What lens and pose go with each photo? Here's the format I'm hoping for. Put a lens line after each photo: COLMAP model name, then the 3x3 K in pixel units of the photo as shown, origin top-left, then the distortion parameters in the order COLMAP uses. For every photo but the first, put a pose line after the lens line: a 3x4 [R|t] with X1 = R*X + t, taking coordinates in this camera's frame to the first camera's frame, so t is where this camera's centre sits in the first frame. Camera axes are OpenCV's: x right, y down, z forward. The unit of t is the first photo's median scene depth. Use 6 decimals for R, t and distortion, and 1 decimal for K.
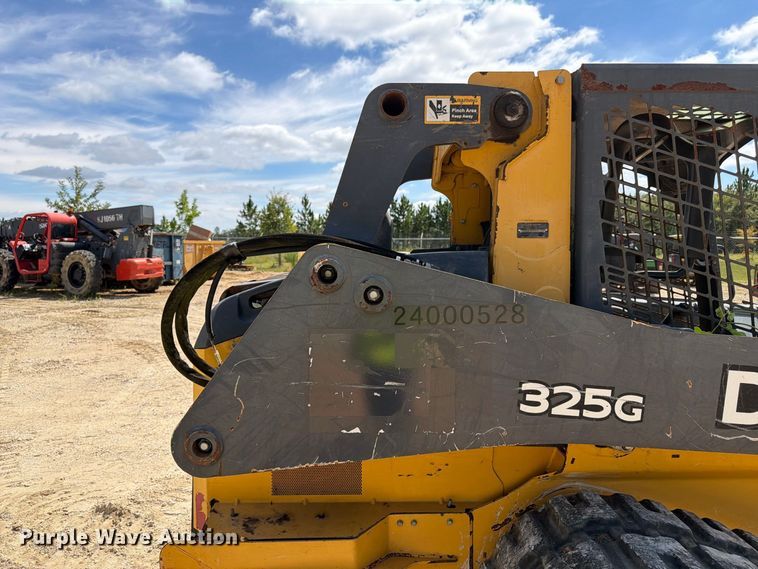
lens RADIAL K [[542.2, 0, 379.5], [0, 542.2, 270.5], [0, 0, 1]] dist [0.030244, -0.023153]
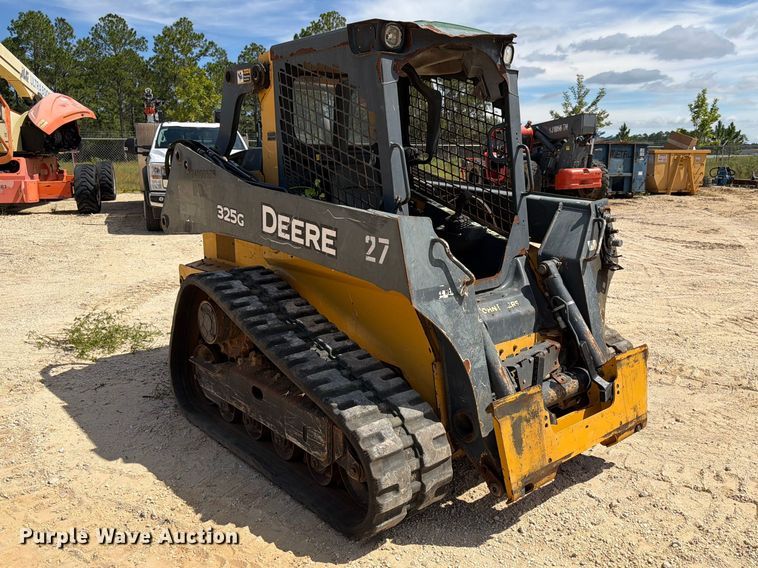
lens RADIAL K [[639.3, 0, 399.8], [0, 639.3, 264.0], [0, 0, 1]] dist [0.012562, -0.024542]
pose [[0.653268, 0.127795, -0.746264, 0.240957], [-0.038857, 0.990012, 0.135522, 0.005066], [0.756129, -0.059535, 0.651709, -0.015606]]
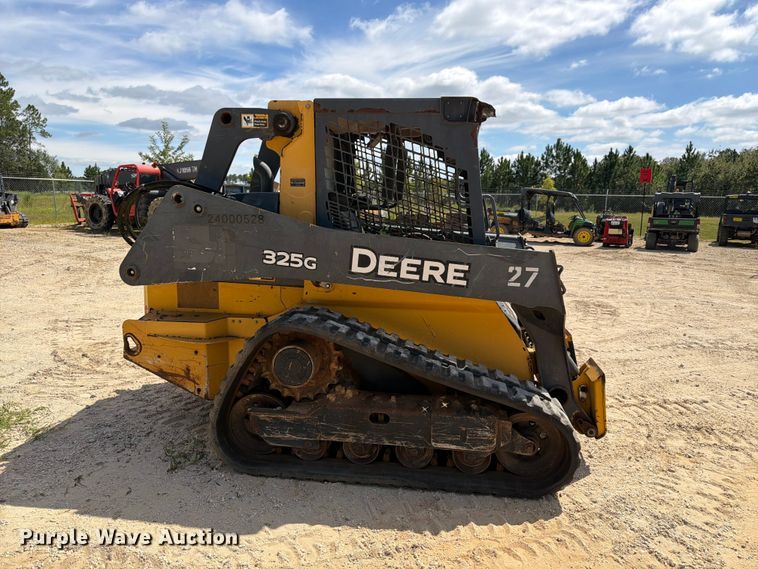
lens RADIAL K [[542.2, 0, 389.4], [0, 542.2, 280.3], [0, 0, 1]] dist [0.030244, -0.023153]
pose [[0.990496, 0.039524, -0.131737, 0.093402], [-0.026060, 0.994401, 0.102404, 0.007482], [0.135047, -0.097998, 0.985981, -0.100526]]
